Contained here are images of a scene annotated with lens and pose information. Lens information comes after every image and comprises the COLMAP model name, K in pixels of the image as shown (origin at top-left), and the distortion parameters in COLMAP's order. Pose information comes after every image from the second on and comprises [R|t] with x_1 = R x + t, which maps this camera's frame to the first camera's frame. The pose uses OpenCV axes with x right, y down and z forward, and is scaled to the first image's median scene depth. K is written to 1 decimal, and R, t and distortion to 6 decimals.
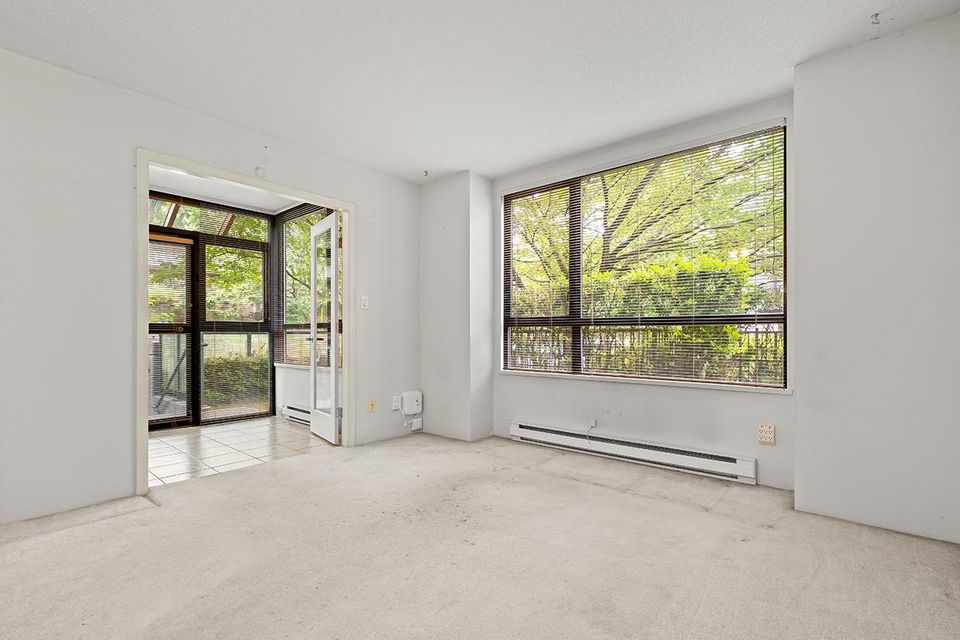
lens RADIAL K [[458.0, 0, 471.2], [0, 458.0, 336.3], [0, 0, 1]] dist [-0.010434, 0.003031]
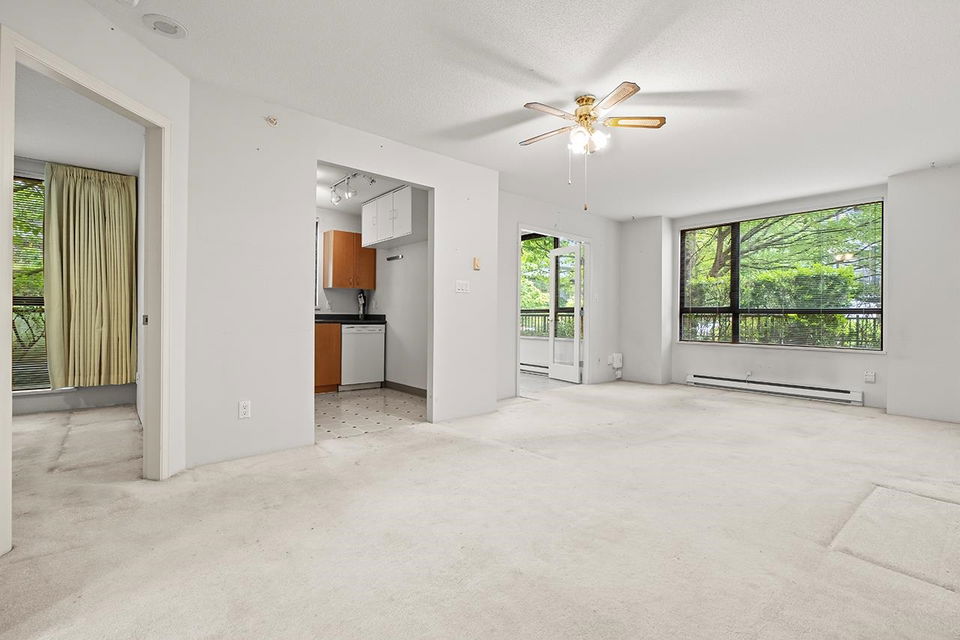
lens RADIAL K [[421.9, 0, 484.5], [0, 421.9, 317.5], [0, 0, 1]] dist [-0.005064, -0.000657]
pose [[0.987431, 0.009045, -0.157791, -0.361662], [-0.009658, 0.999949, -0.003115, 0.003934], [0.157755, 0.004599, 0.987468, -0.533406]]
